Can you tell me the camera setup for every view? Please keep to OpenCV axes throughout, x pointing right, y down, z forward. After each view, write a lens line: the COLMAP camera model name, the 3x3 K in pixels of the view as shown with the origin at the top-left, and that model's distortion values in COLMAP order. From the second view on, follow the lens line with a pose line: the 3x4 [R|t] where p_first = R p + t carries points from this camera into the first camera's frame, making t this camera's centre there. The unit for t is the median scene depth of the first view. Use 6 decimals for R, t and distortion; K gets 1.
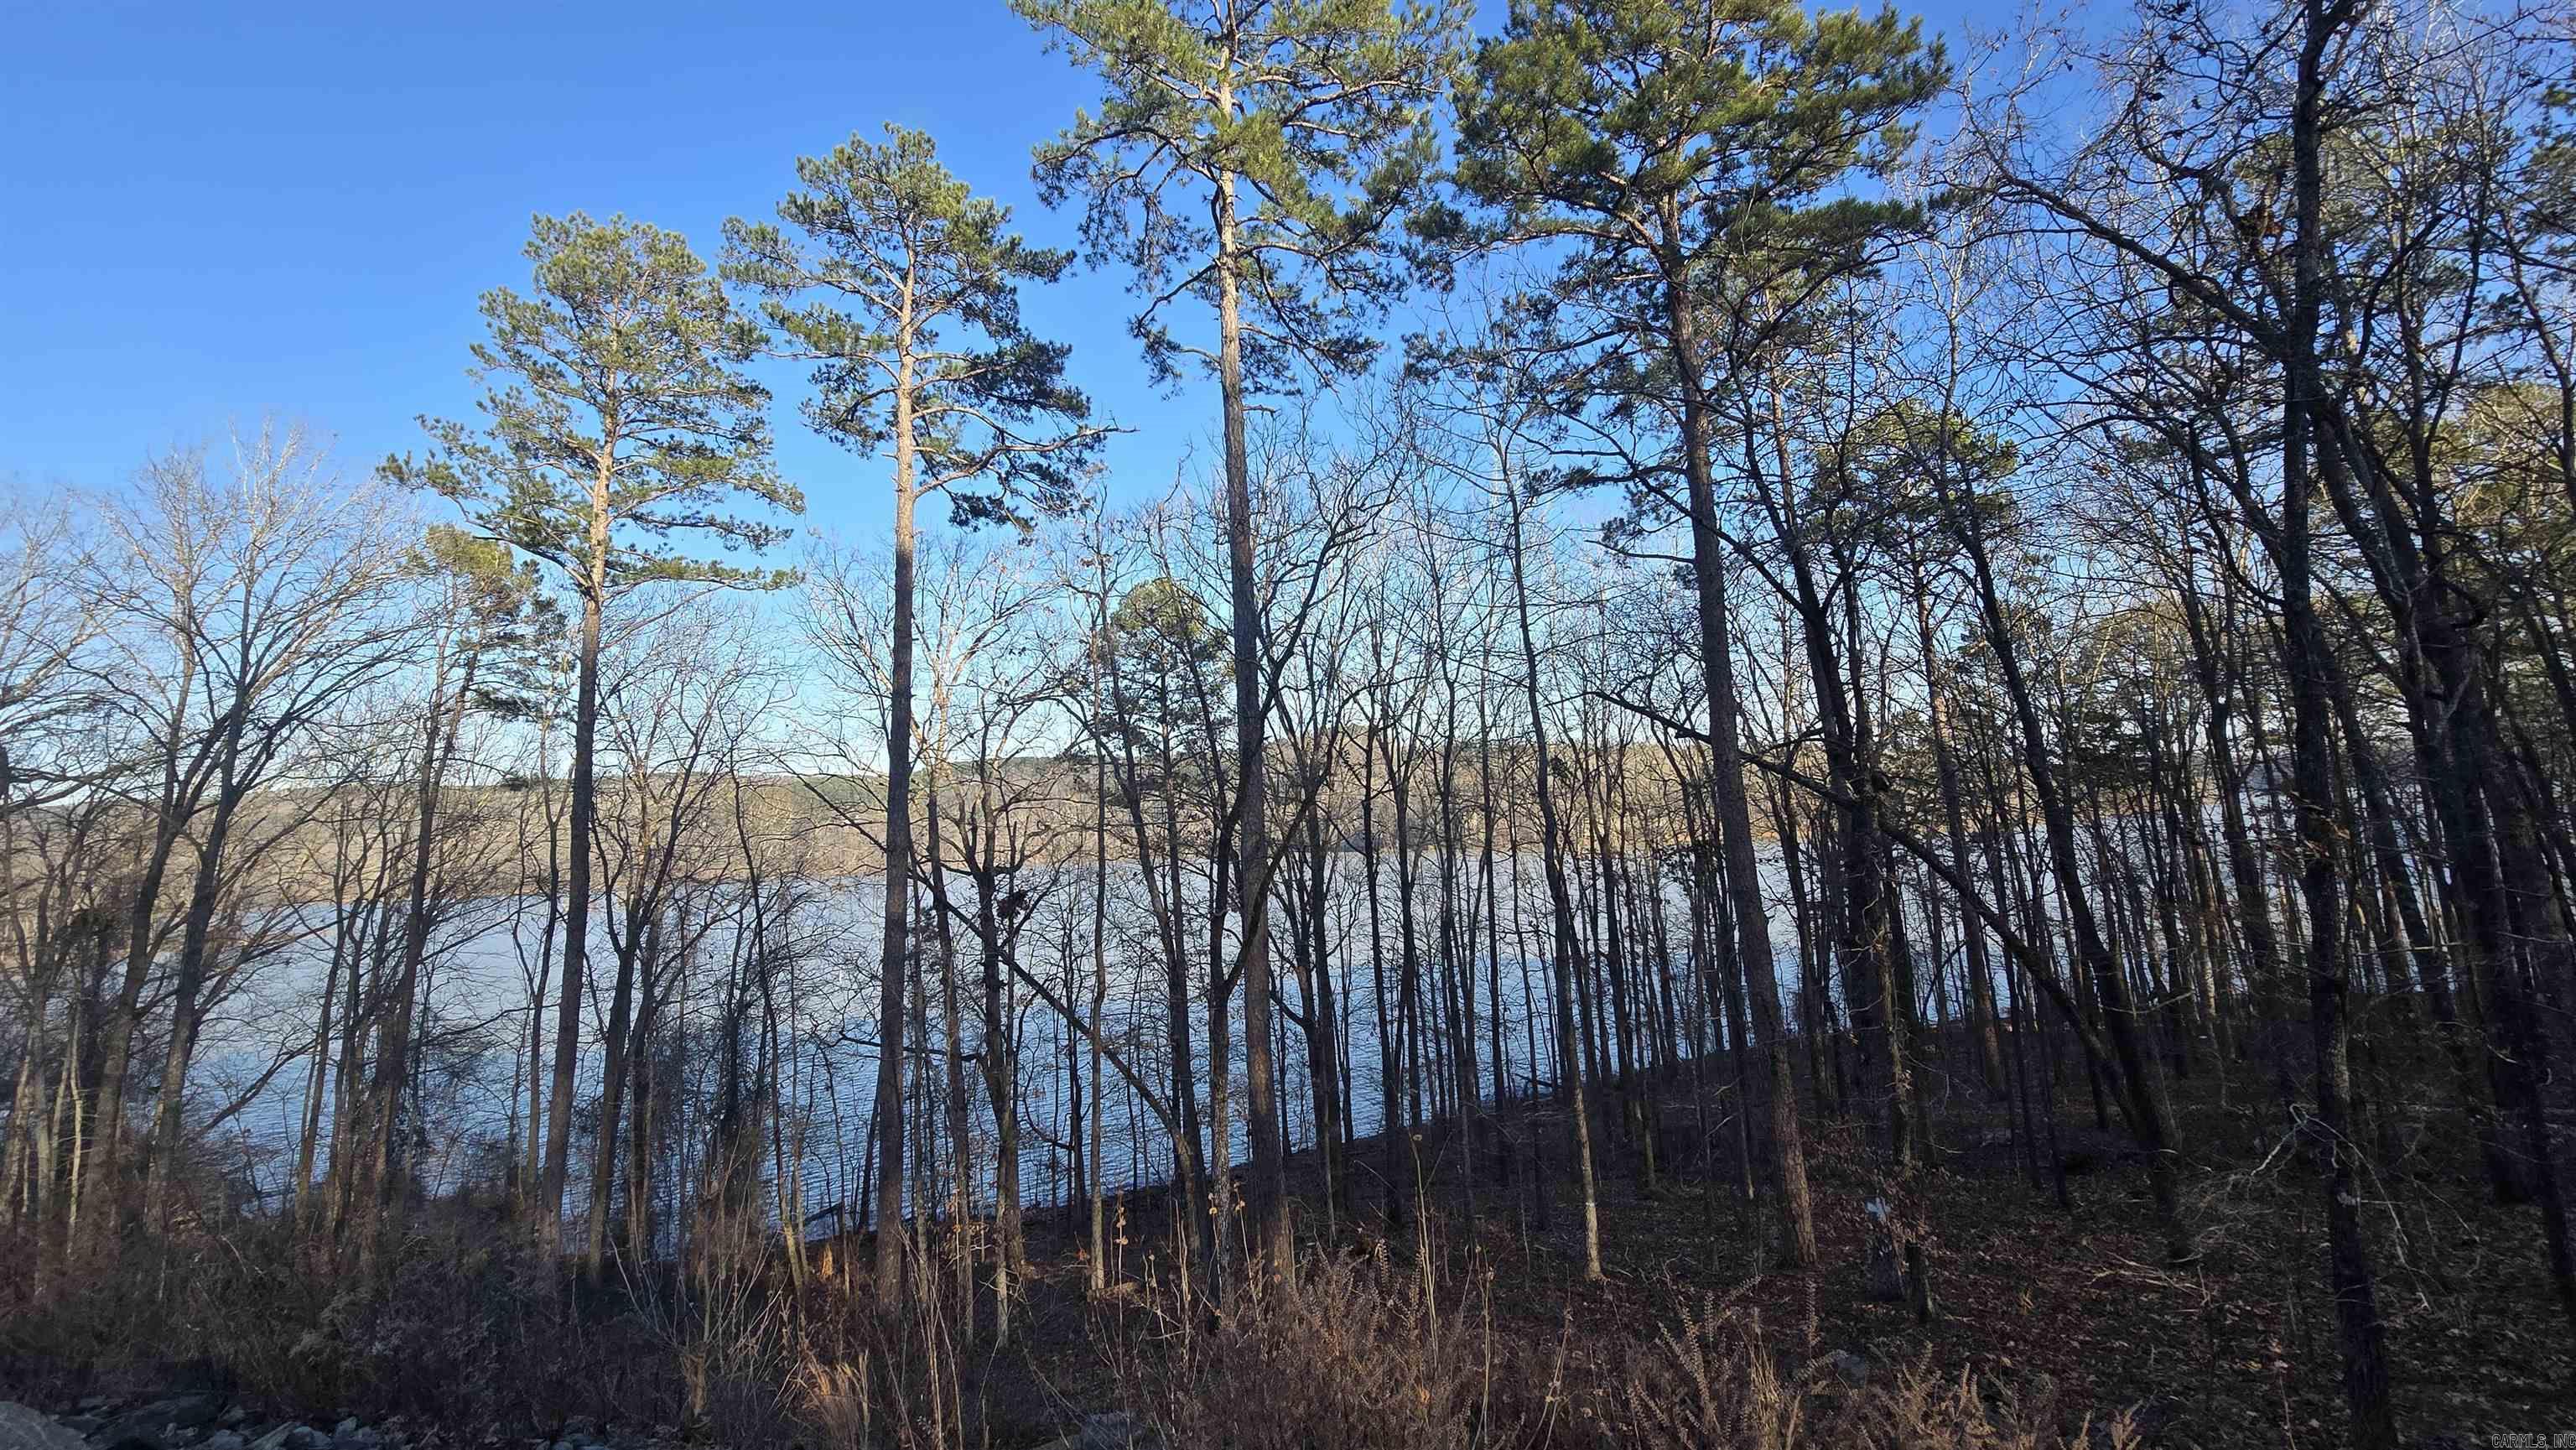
lens RADIAL K [[1062.9, 0, 1288.5], [0, 1062.9, 717.0], [0, 0, 1]] dist [-0.000851, 0.002730]
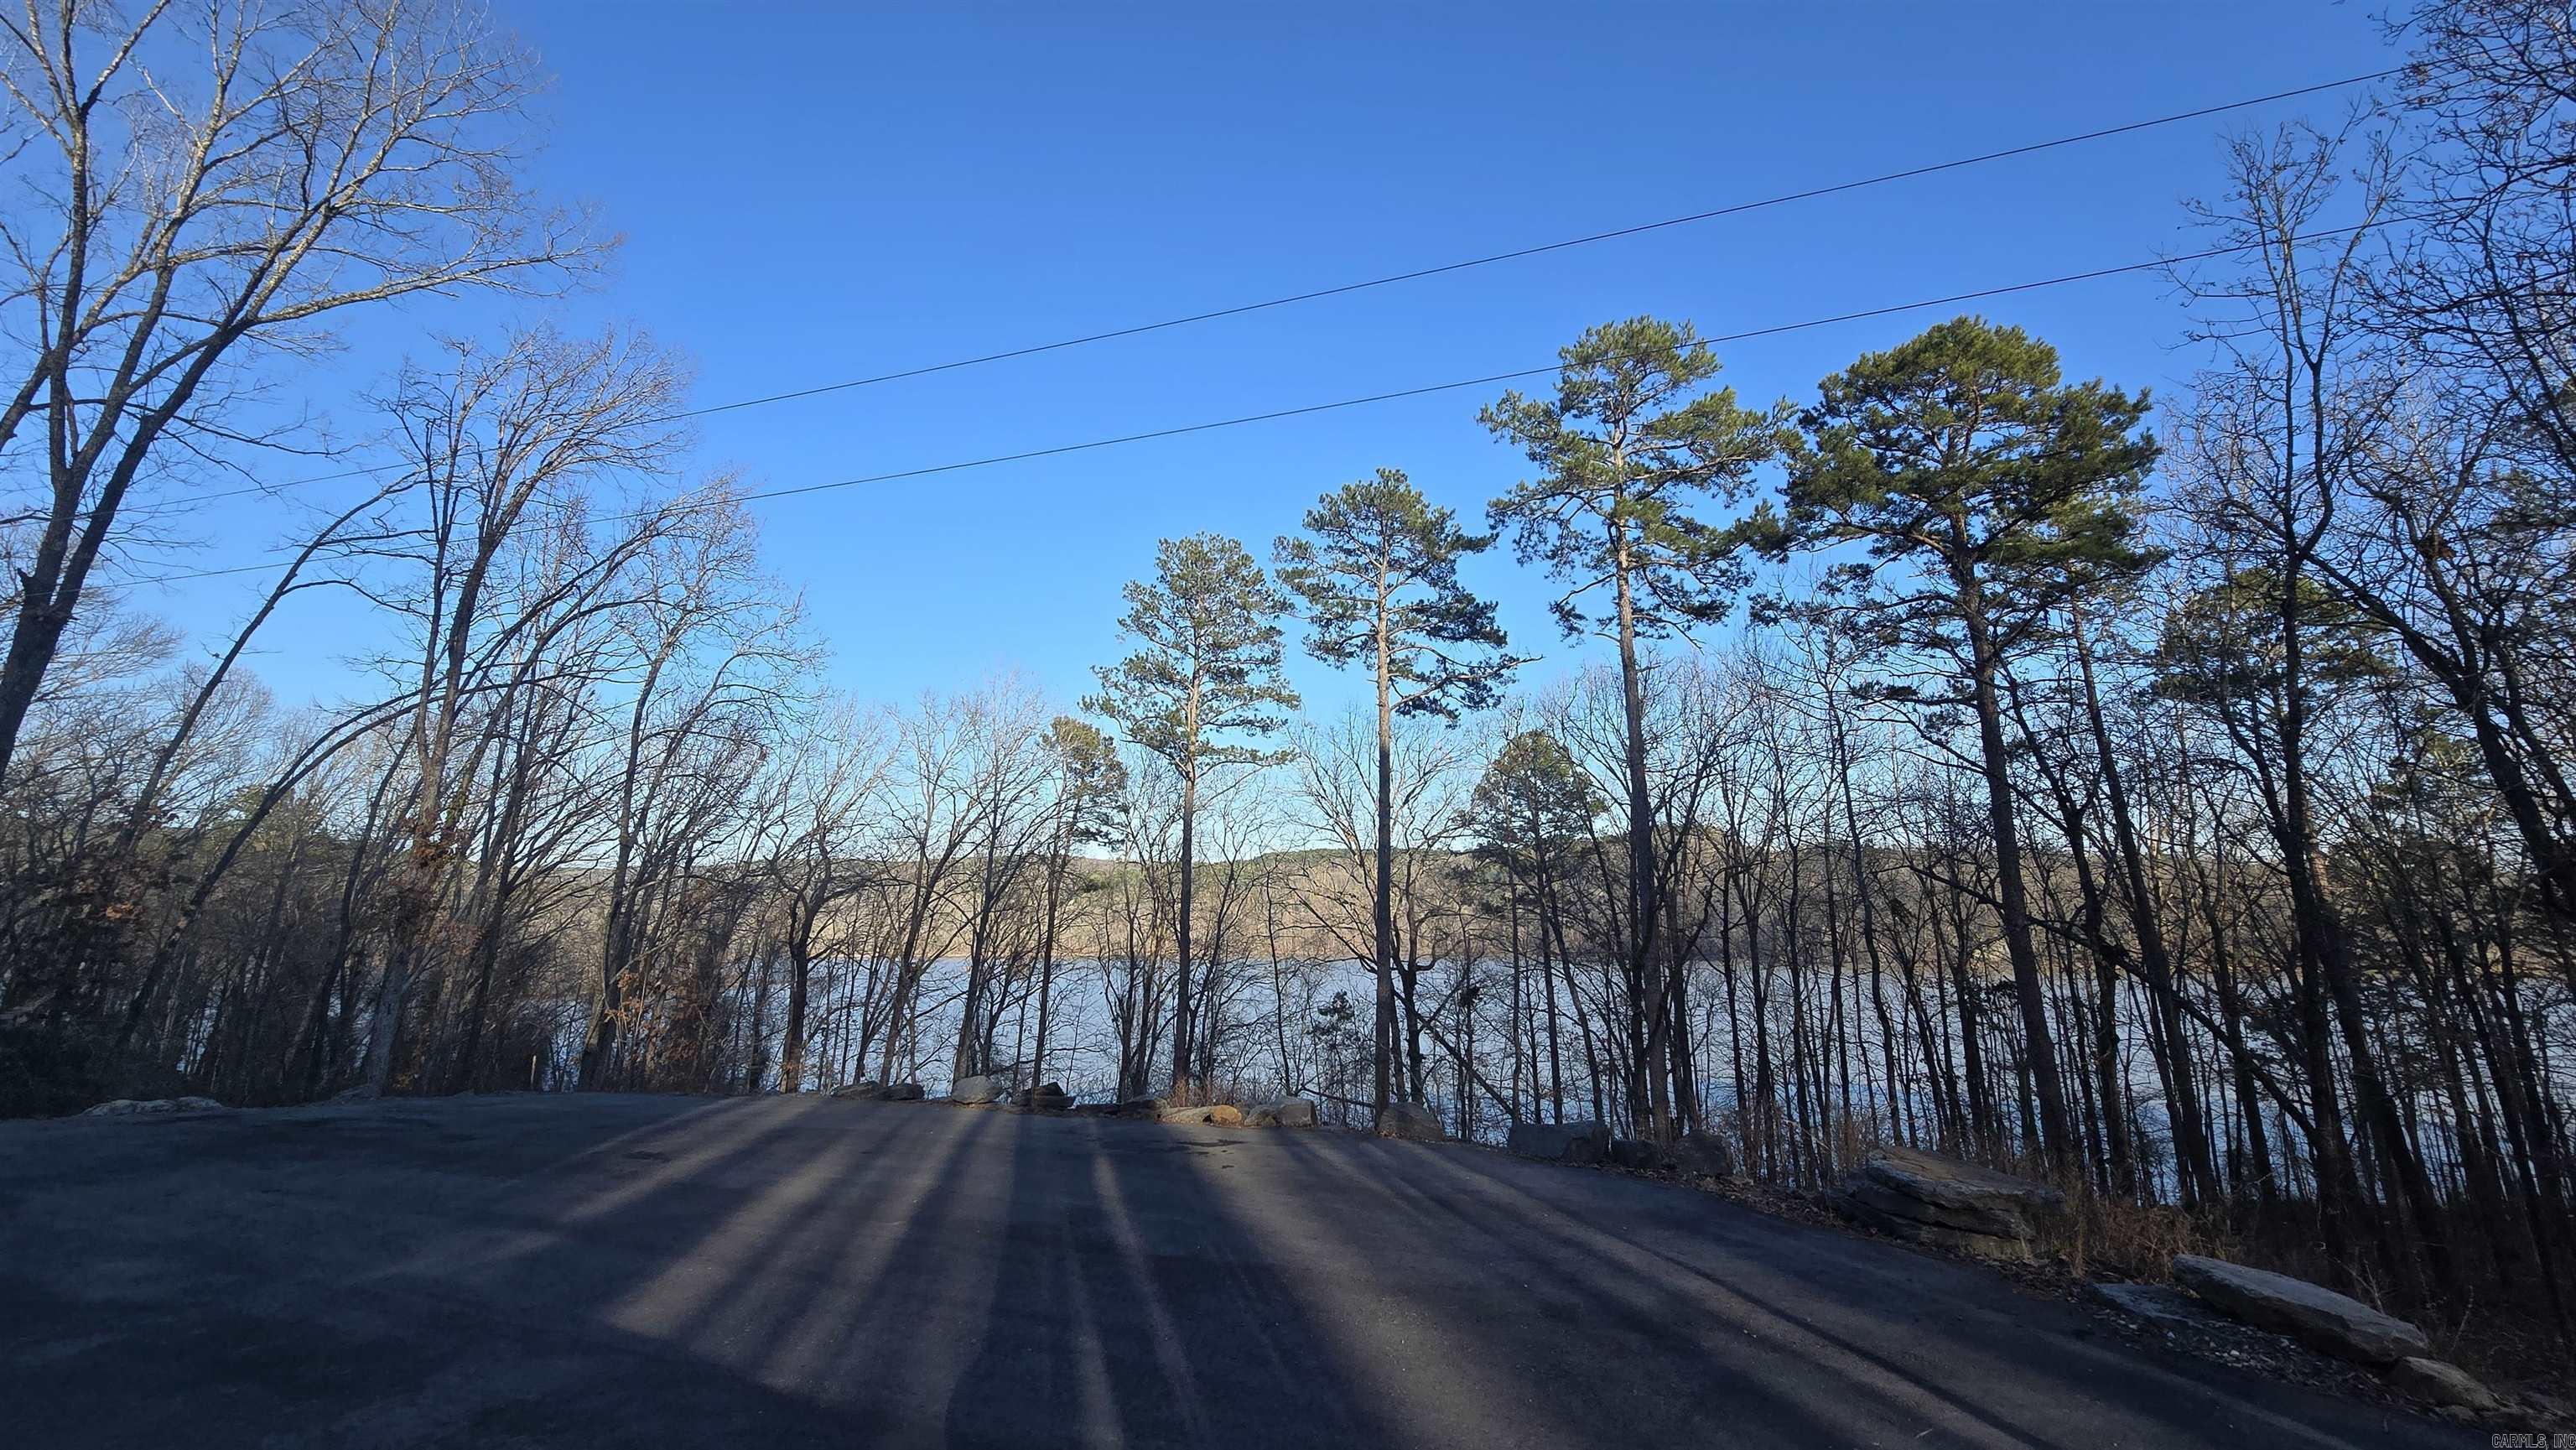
lens RADIAL K [[1062.9, 0, 1288.5], [0, 1062.9, 717.0], [0, 0, 1]] dist [-0.000851, 0.002730]
pose [[0.955385, -0.012527, -0.295099, -0.049151], [-0.012934, 0.996367, -0.084171, -0.065930], [0.295081, 0.084233, 0.951752, -0.401938]]
